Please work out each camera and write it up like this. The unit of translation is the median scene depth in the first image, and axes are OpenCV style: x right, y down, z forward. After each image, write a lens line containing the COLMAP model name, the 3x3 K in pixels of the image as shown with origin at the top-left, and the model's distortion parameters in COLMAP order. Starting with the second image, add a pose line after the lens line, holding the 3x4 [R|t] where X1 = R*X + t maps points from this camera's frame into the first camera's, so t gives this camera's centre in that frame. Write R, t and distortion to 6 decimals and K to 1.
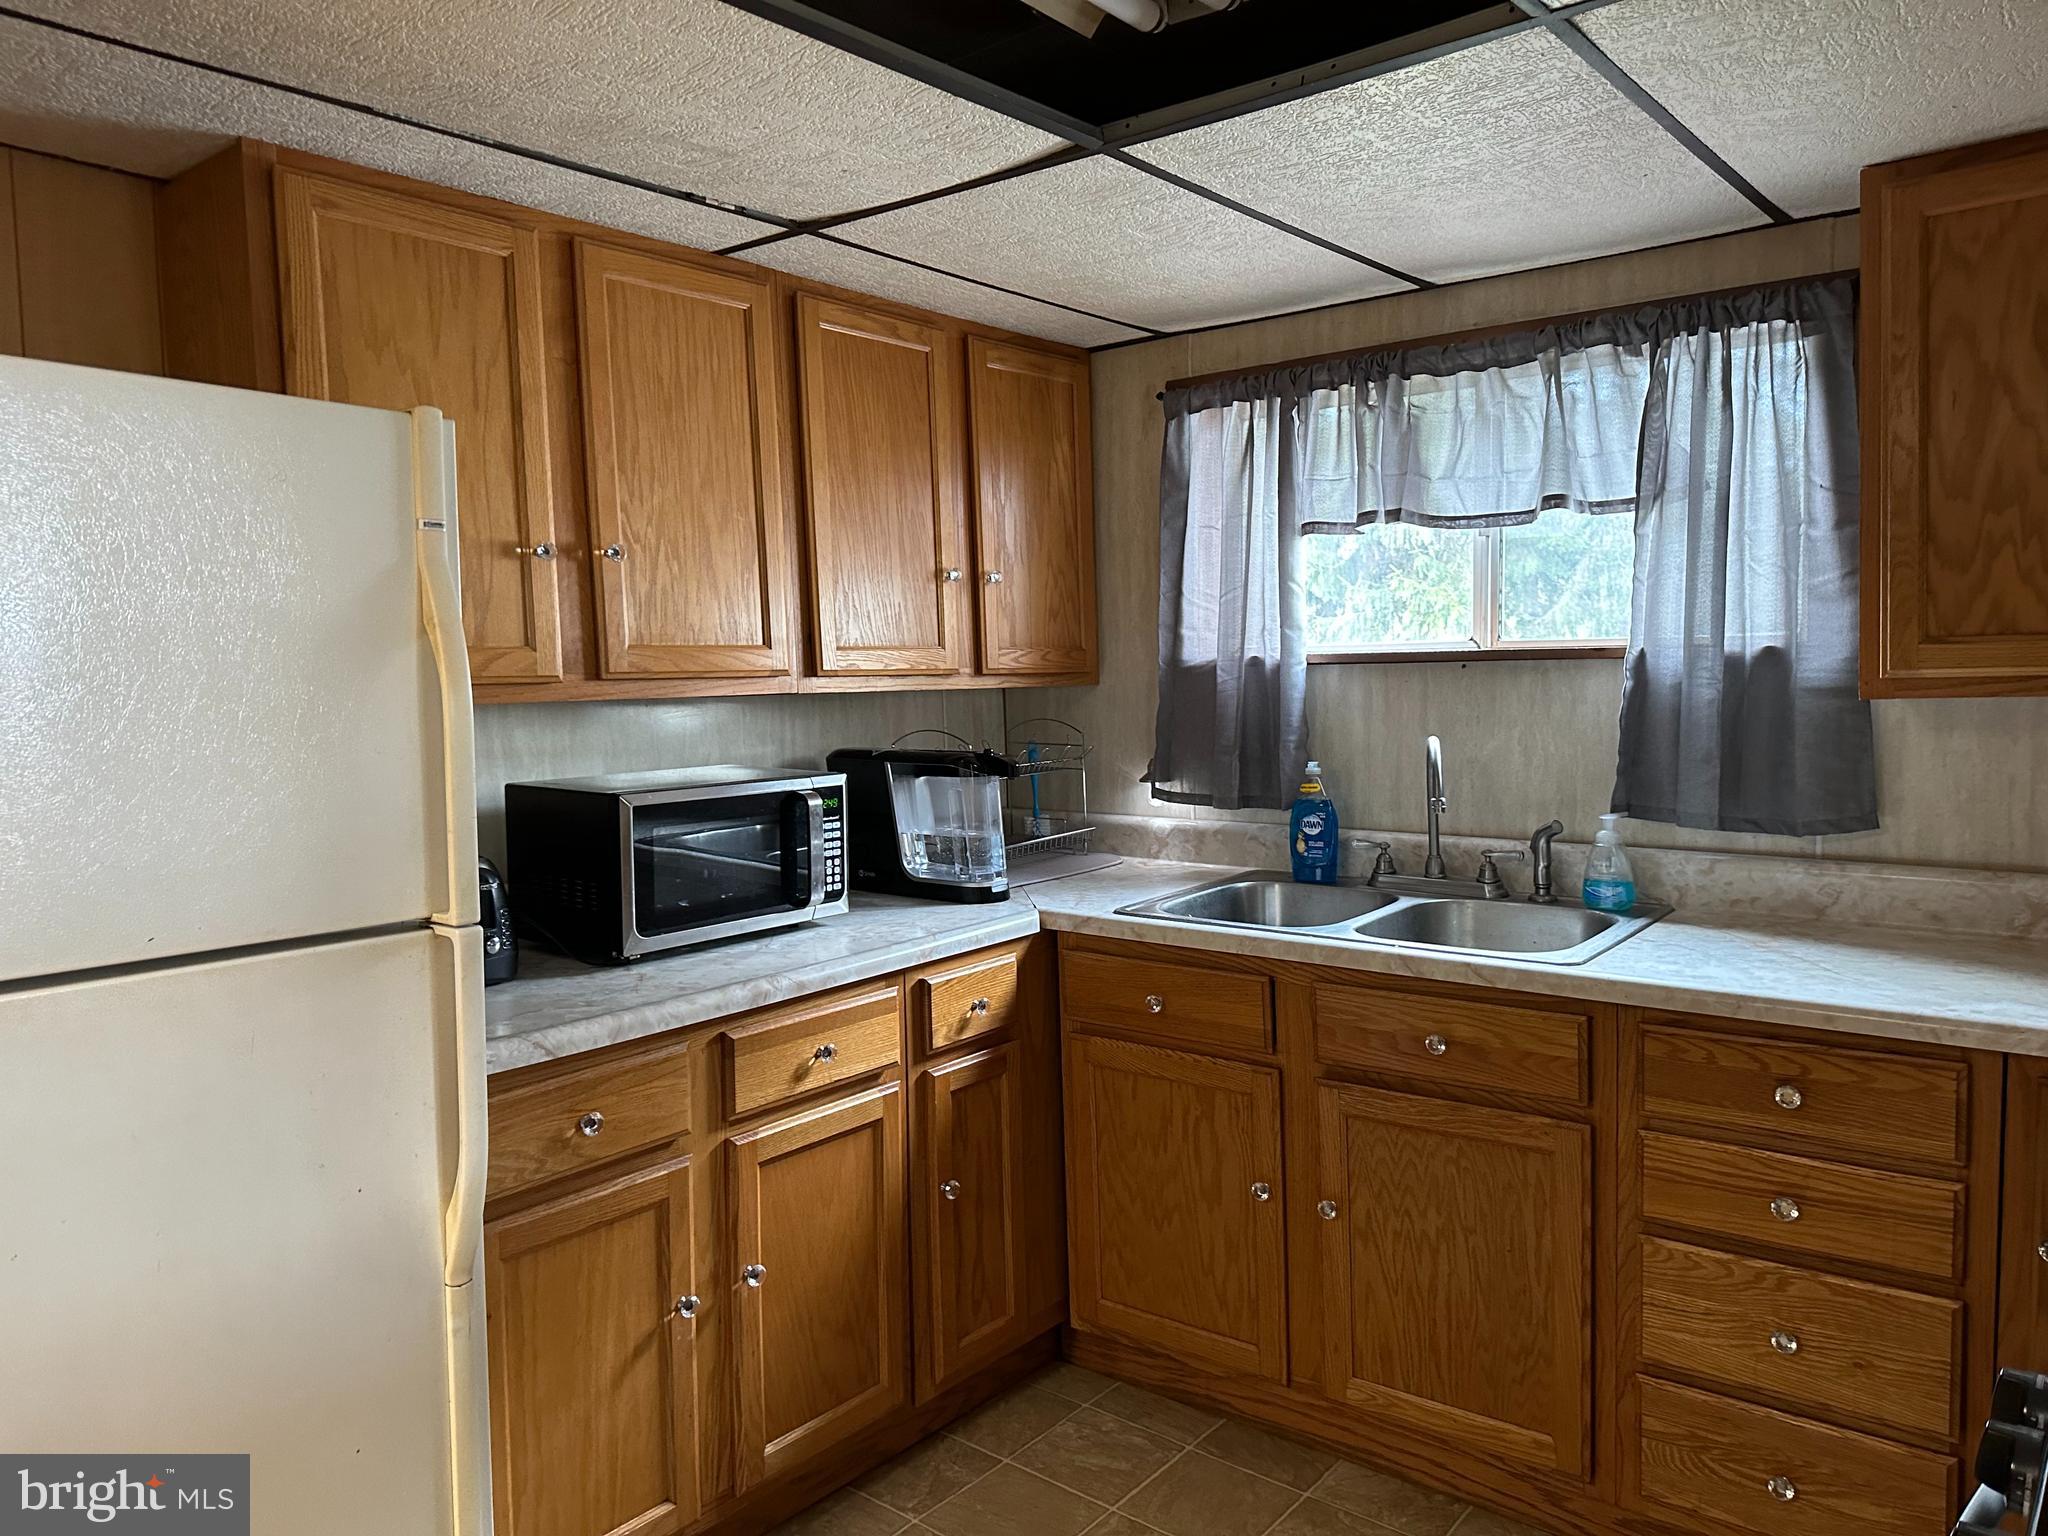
lens RADIAL K [[1447.2, 0, 1015.2], [0, 1447.2, 745.5], [0, 0, 1]] dist [0.031036, -0.042083]
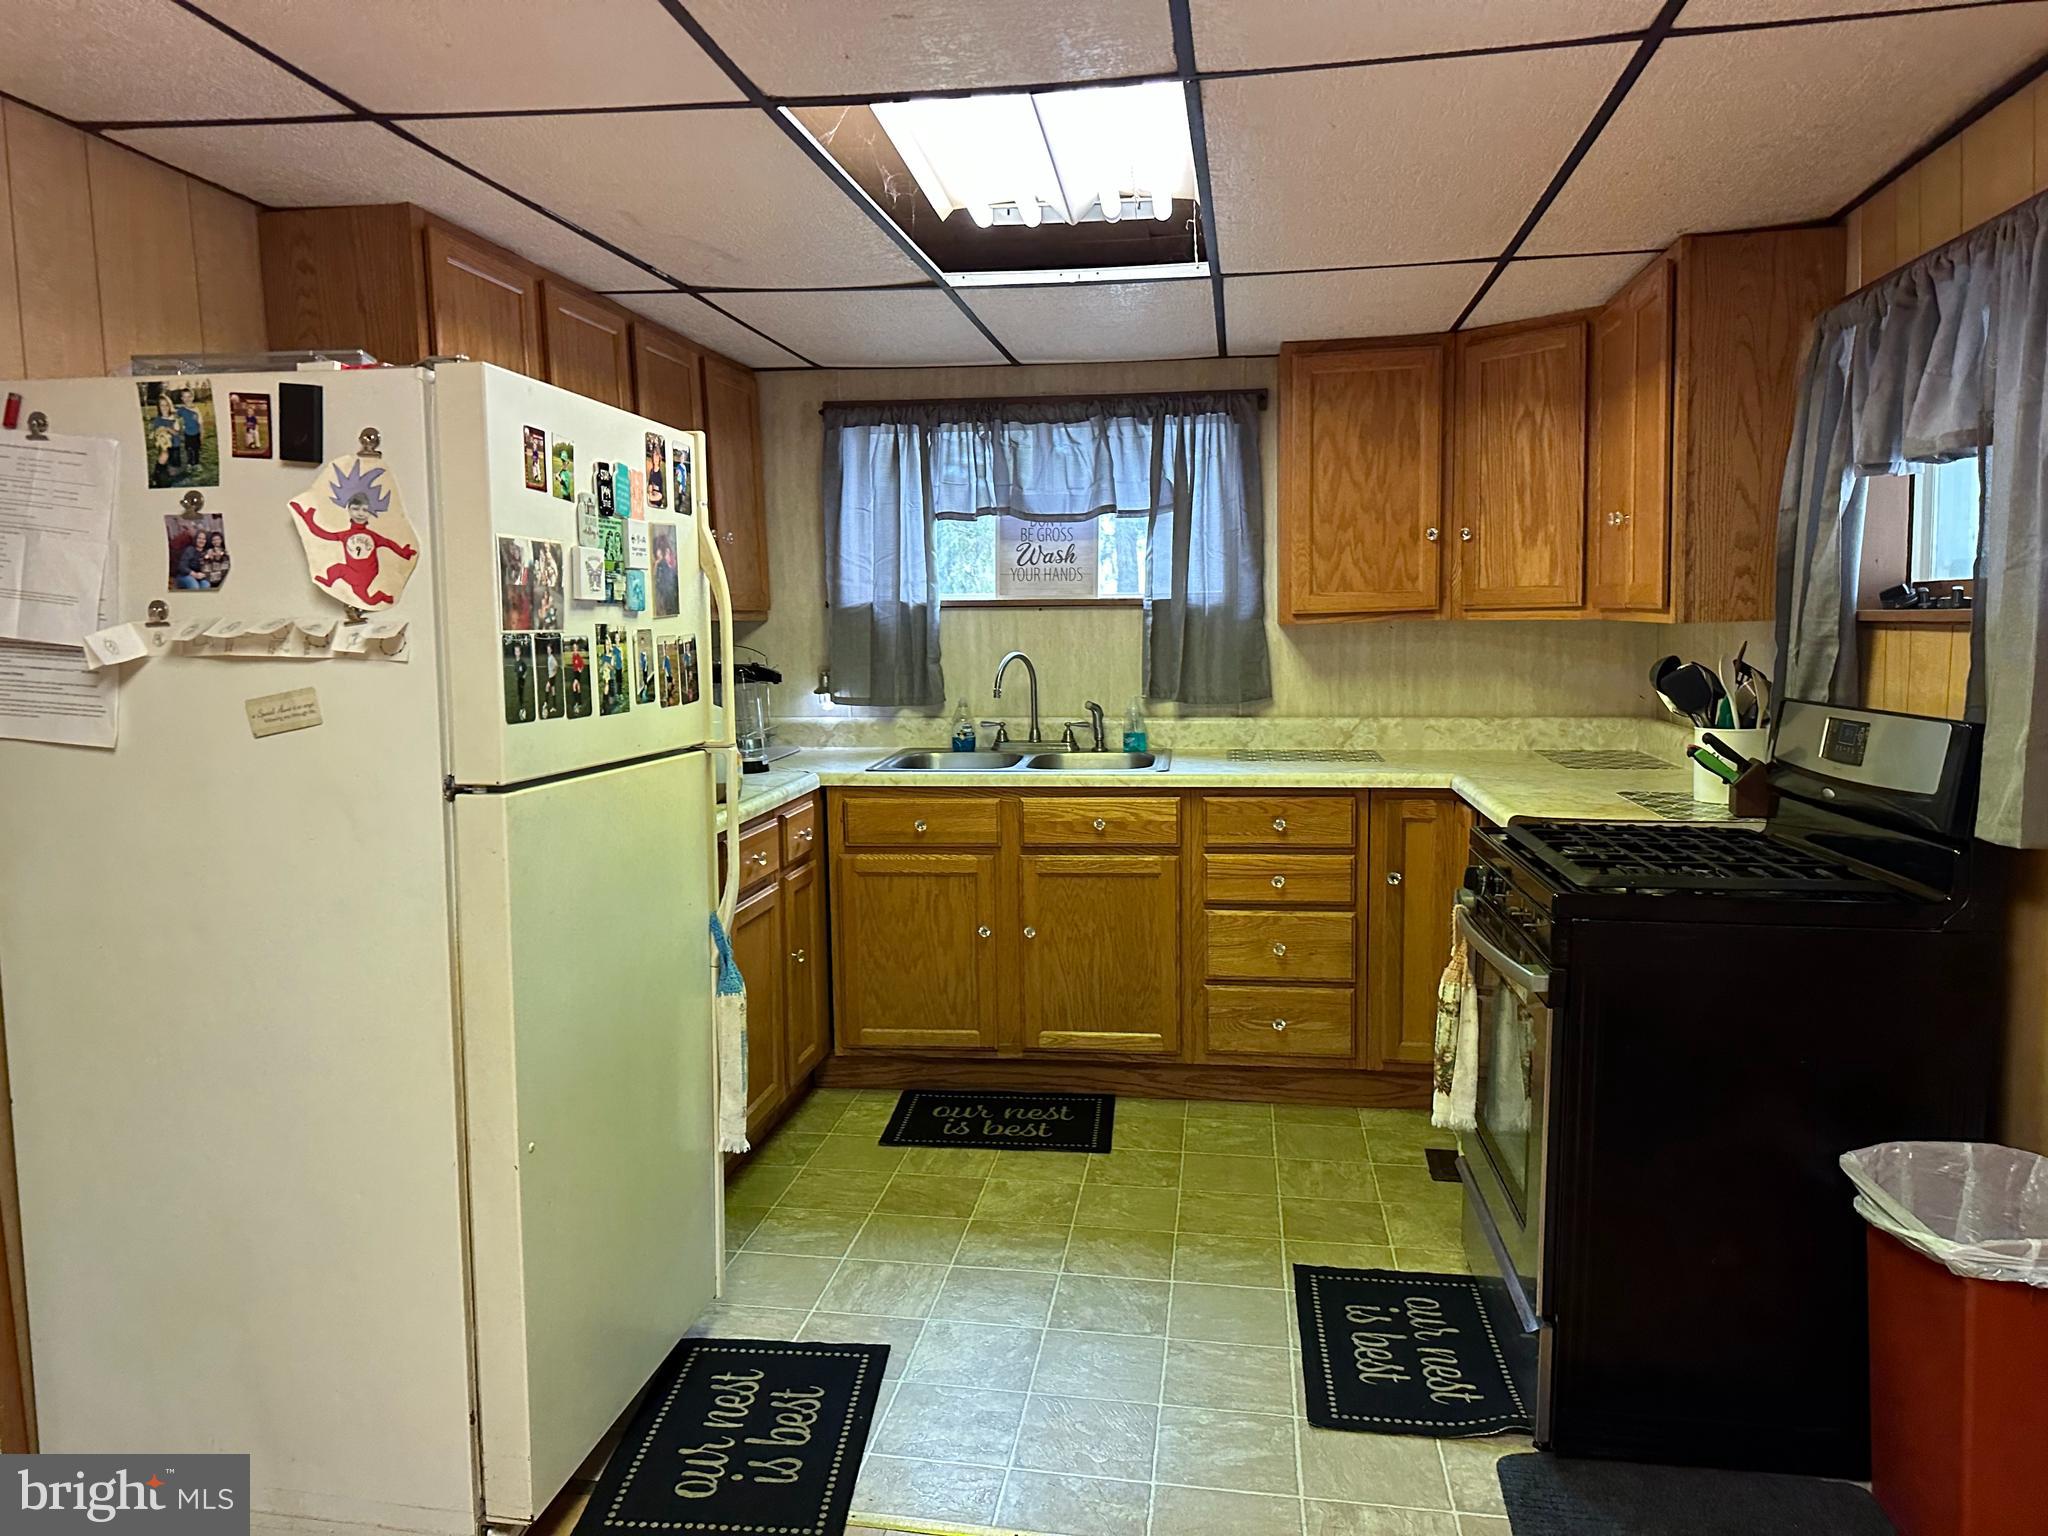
lens RADIAL K [[1447.2, 0, 1015.9], [0, 1447.2, 770.9], [0, 0, 1]] dist [0.031036, -0.042083]
pose [[0.846822, -0.048865, 0.529626, -0.608272], [0.025604, 0.998361, 0.051175, 0.043624], [-0.531259, -0.029776, 0.846686, -0.357064]]
